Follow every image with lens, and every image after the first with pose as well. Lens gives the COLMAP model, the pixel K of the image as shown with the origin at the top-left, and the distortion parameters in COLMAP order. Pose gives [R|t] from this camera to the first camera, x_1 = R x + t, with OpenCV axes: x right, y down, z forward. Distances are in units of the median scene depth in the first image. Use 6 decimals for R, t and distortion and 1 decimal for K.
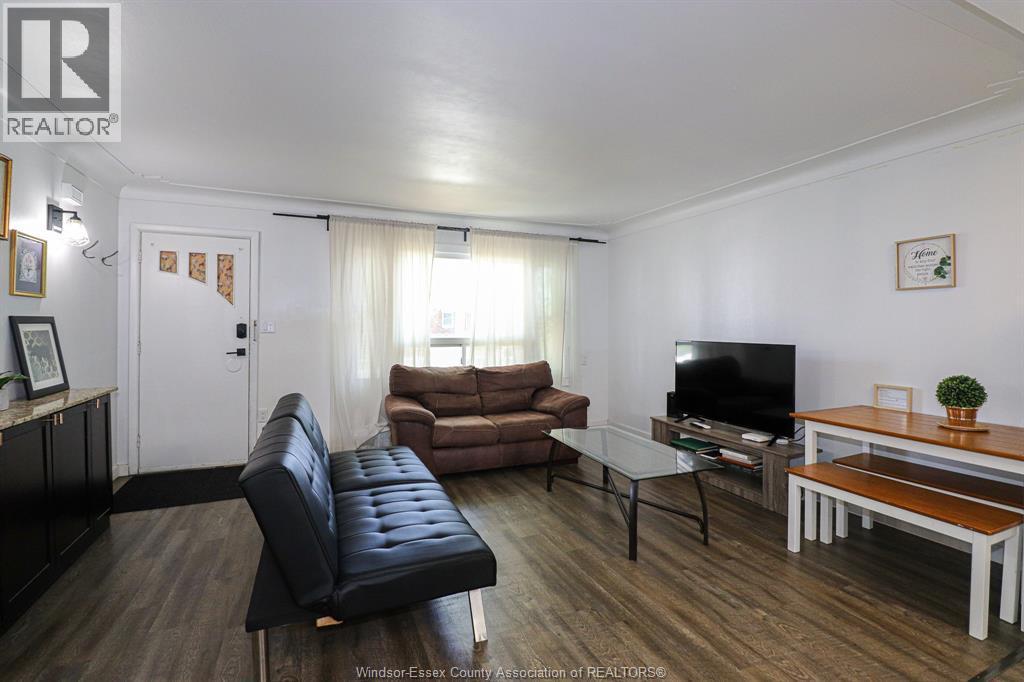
lens RADIAL K [[474.9, 0, 517.1], [0, 474.9, 334.8], [0, 0, 1]] dist [-0.002717, -0.007747]
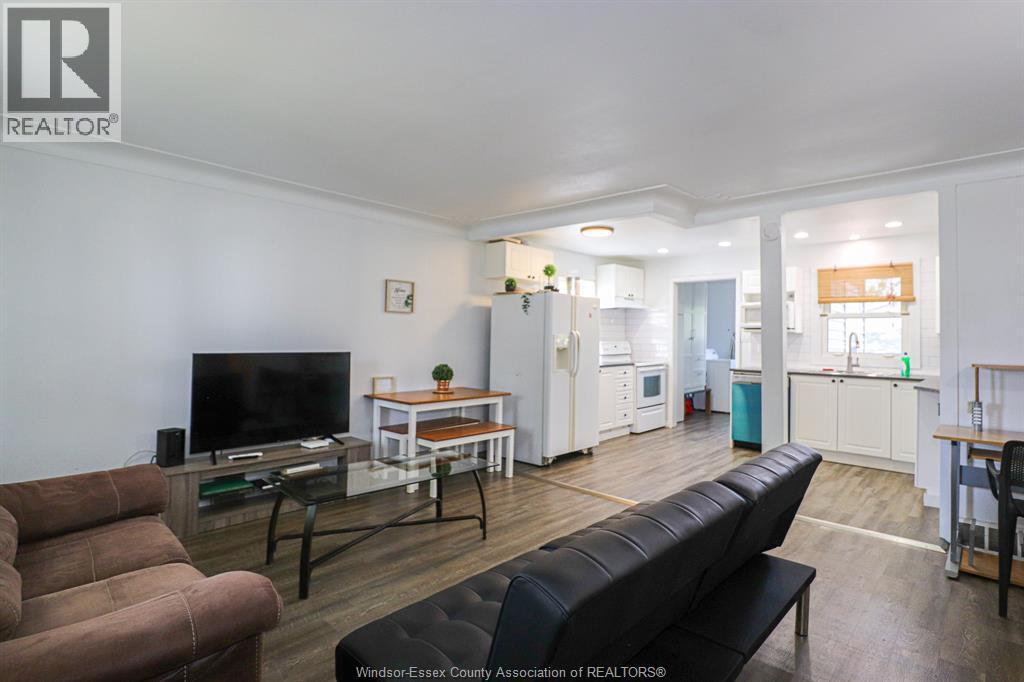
lens RADIAL K [[516.7, 0, 520.1], [0, 516.7, 330.6], [0, 0, 1]] dist [-0.002946, -0.000808]
pose [[-0.404330, 0.005700, 0.914595, -0.587979], [0.002895, 0.999984, -0.004952, -0.018088], [-0.914608, 0.000645, -0.404340, 0.882825]]
